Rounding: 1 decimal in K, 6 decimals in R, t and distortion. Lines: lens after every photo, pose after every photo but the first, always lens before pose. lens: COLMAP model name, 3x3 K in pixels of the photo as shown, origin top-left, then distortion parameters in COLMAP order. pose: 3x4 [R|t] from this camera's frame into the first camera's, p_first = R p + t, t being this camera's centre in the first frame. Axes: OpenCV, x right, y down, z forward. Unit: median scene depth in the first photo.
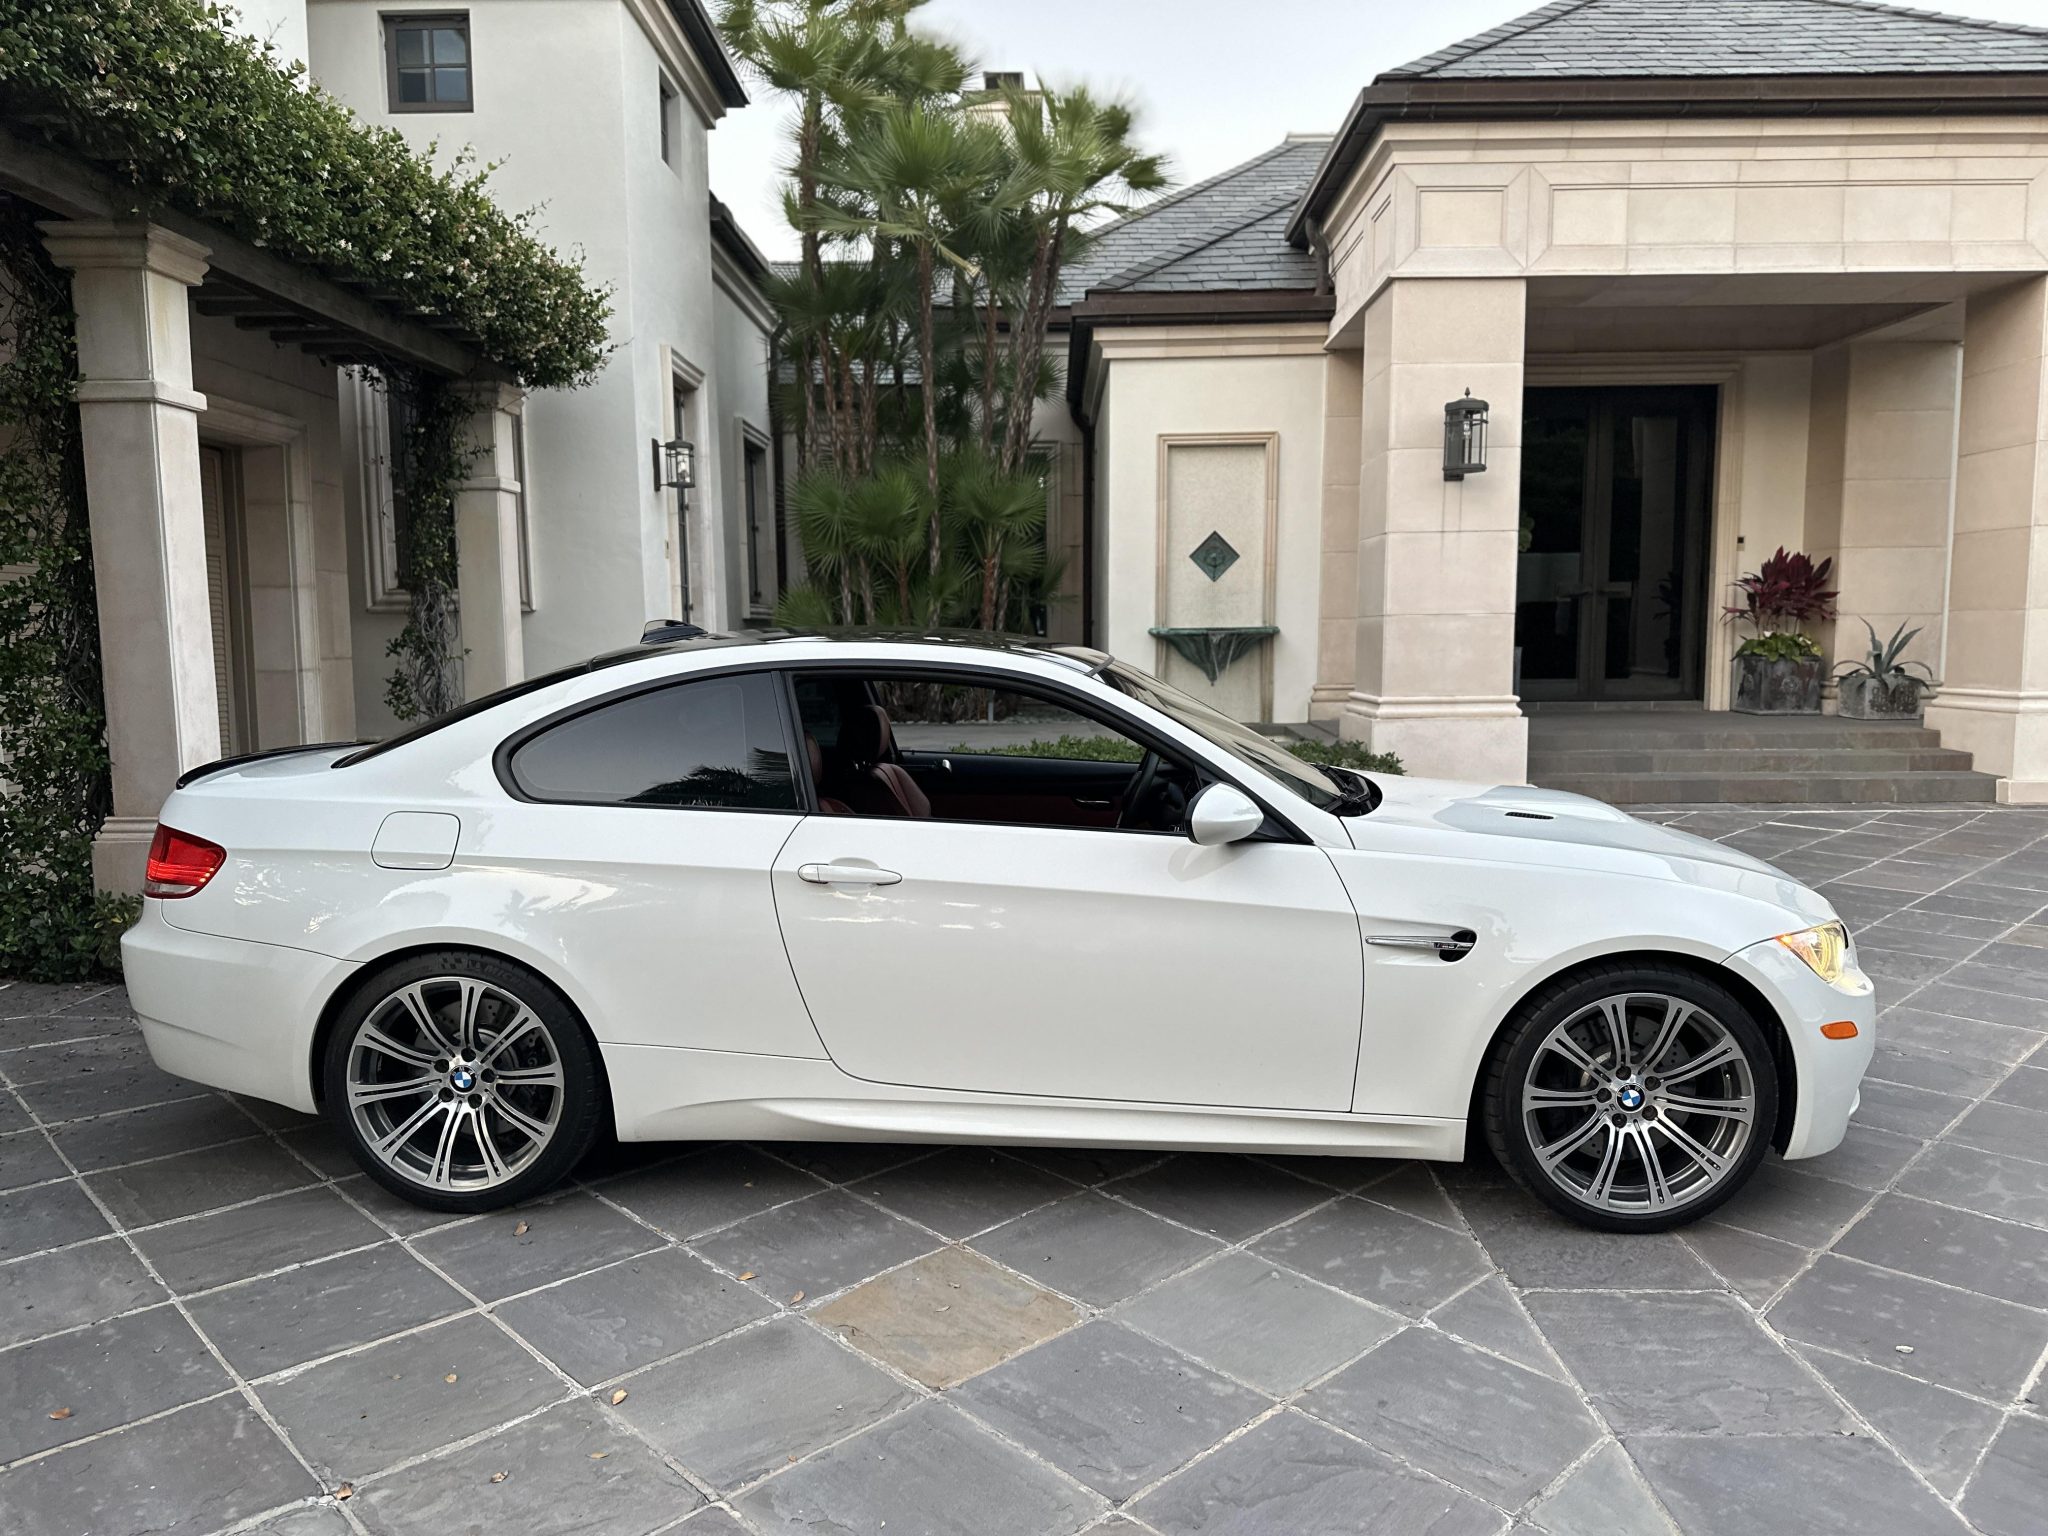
lens RADIAL K [[1415.8, 0, 976.4], [0, 1415.8, 802.8], [0, 0, 1]] dist [0.049992, -0.057702]
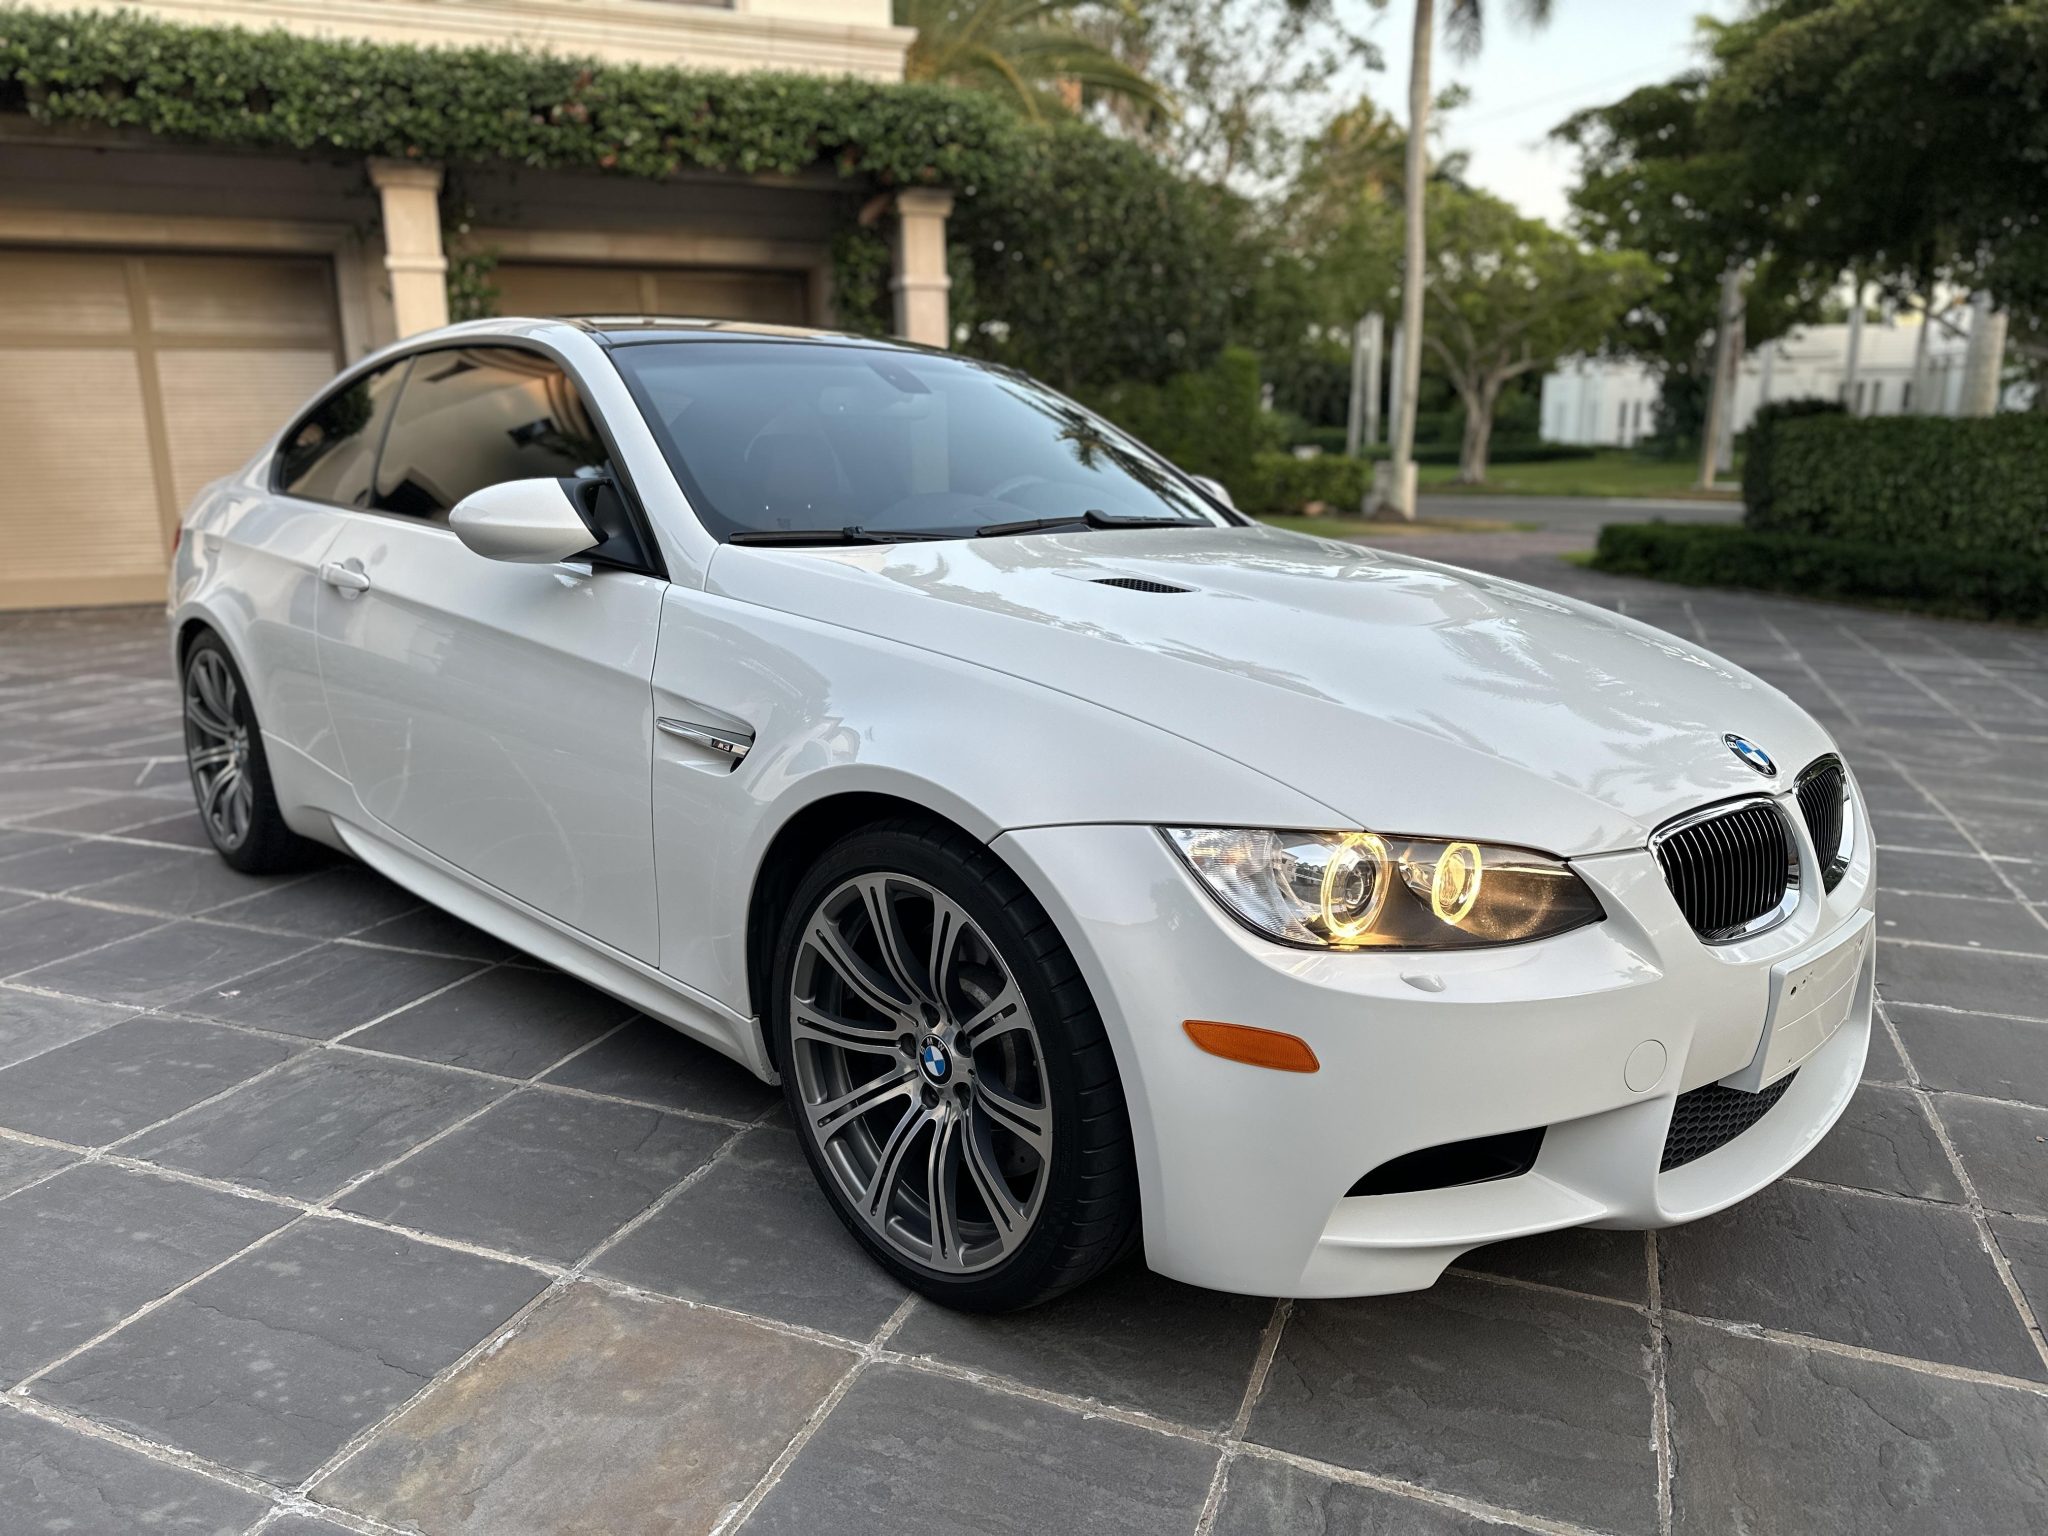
lens RADIAL K [[1406.3, 0, 1024.0], [0, 1406.3, 768.0], [0, 0, 1]] dist [0.046034, -0.057733]
pose [[0.737643, 0.147793, -0.658817, 0.823248], [-0.096299, 0.988803, 0.113998, 0.025489], [0.668288, -0.020646, 0.743616, 0.605377]]
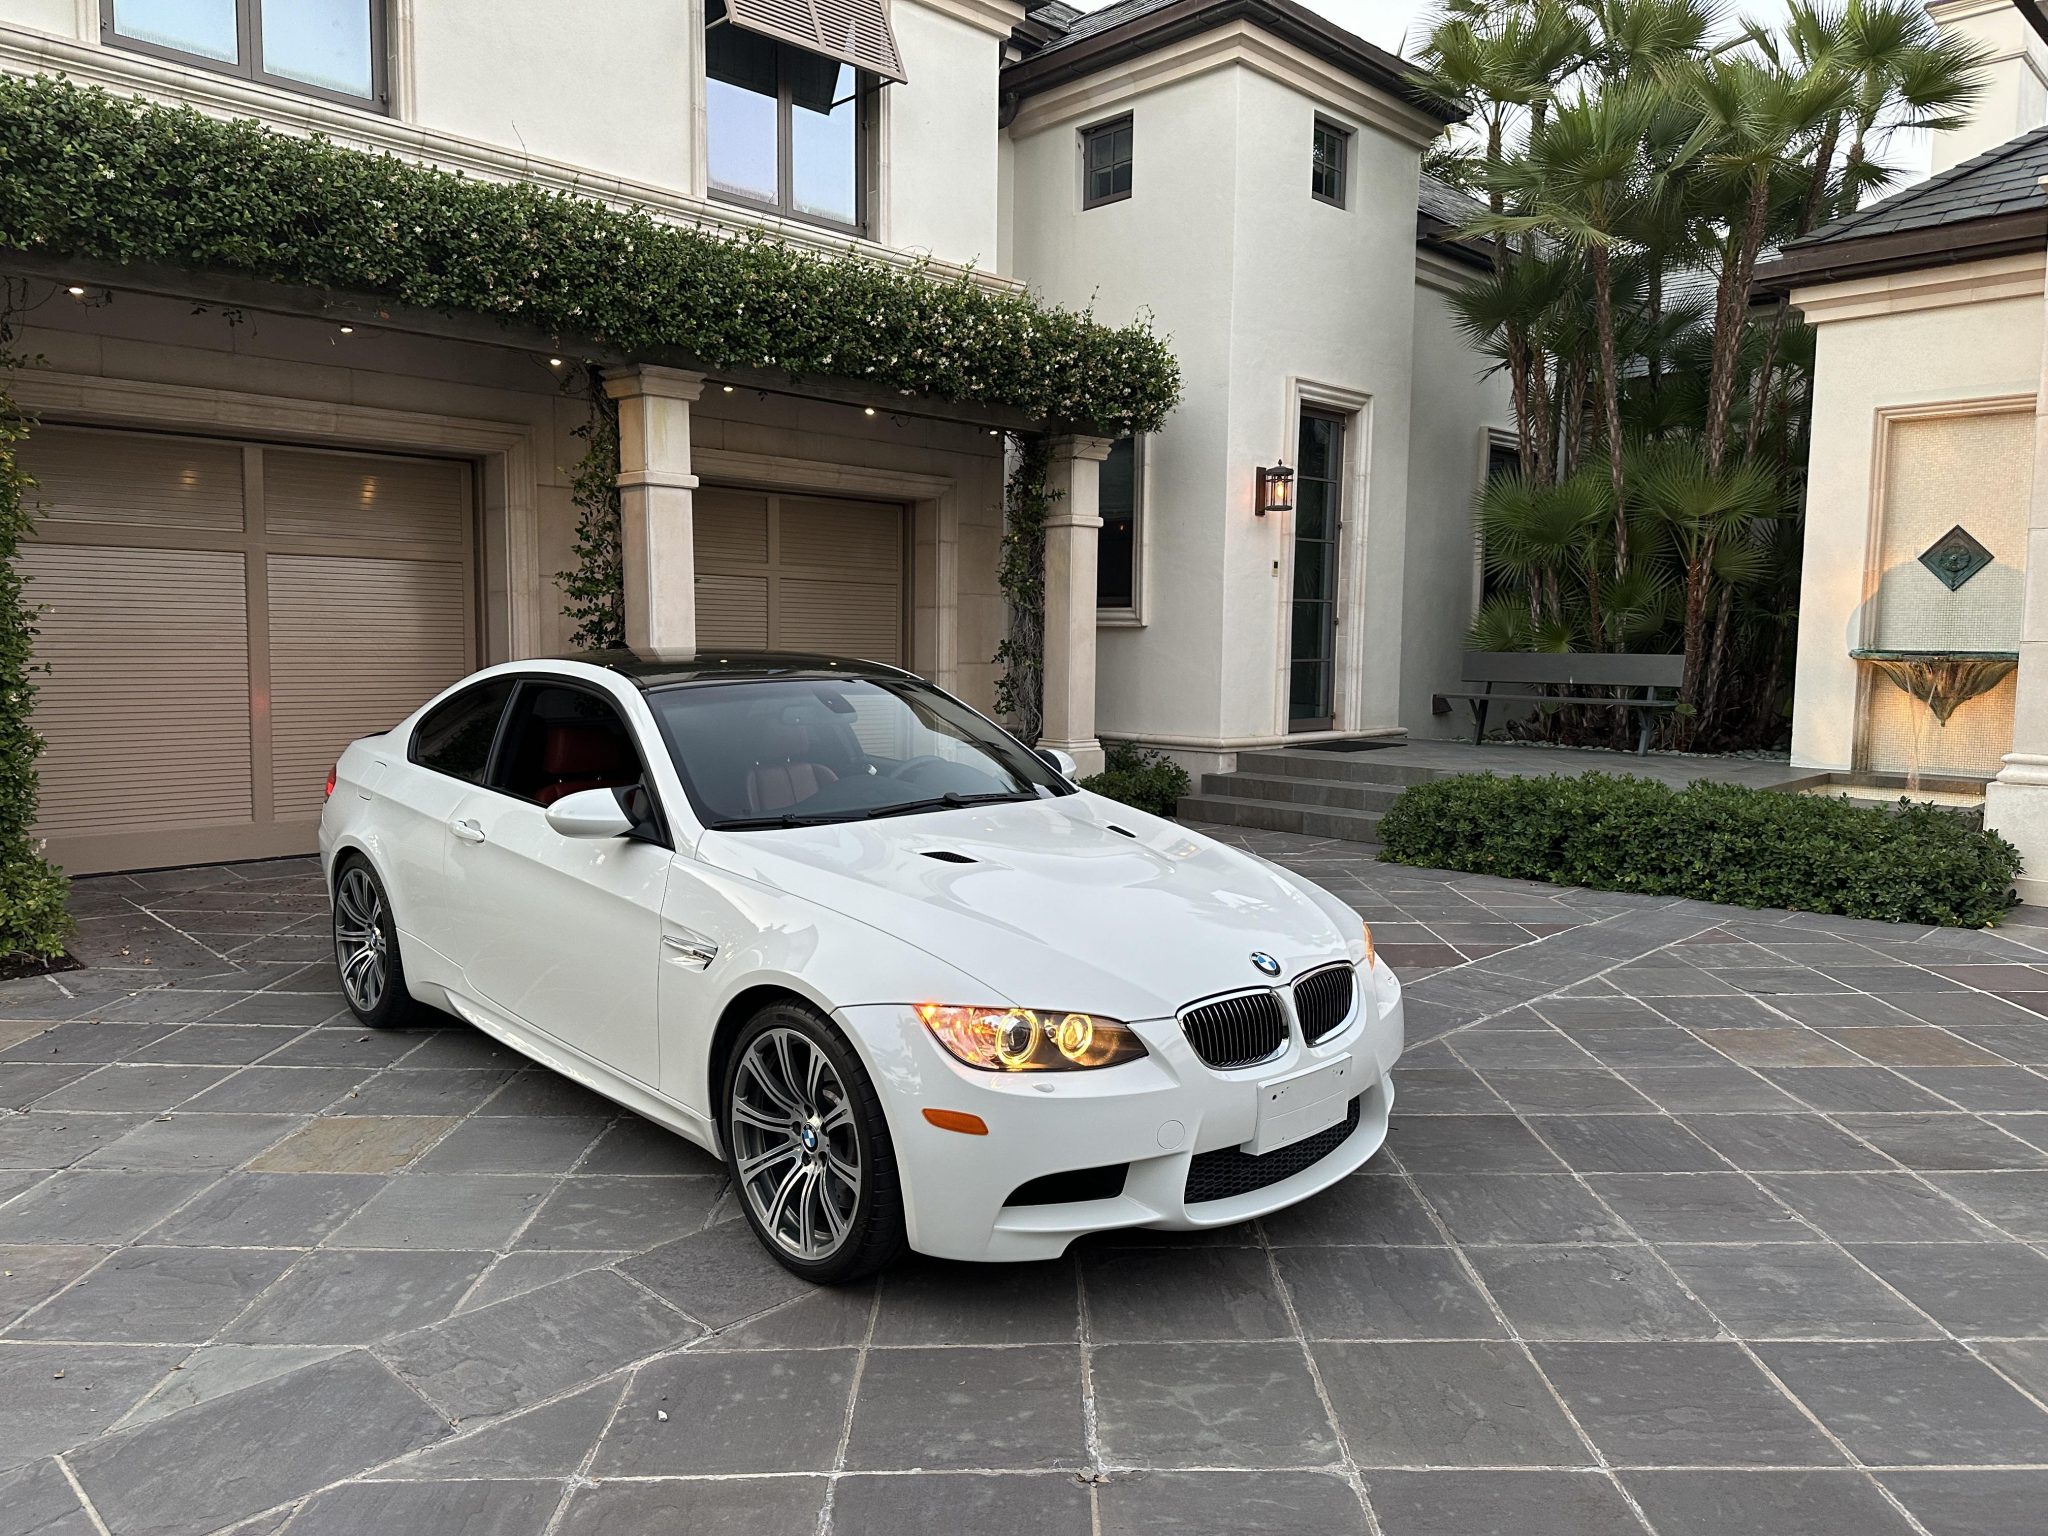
lens RADIAL K [[1407.3, 0, 1041.2], [0, 1407.3, 762.9], [0, 0, 1]] dist [0.054354, -0.069015]
pose [[0.727117, 0.076626, -0.682224, 1.217583], [-0.096227, 0.995317, 0.009232, -0.078632], [0.679736, 0.058935, 0.731085, 0.367687]]
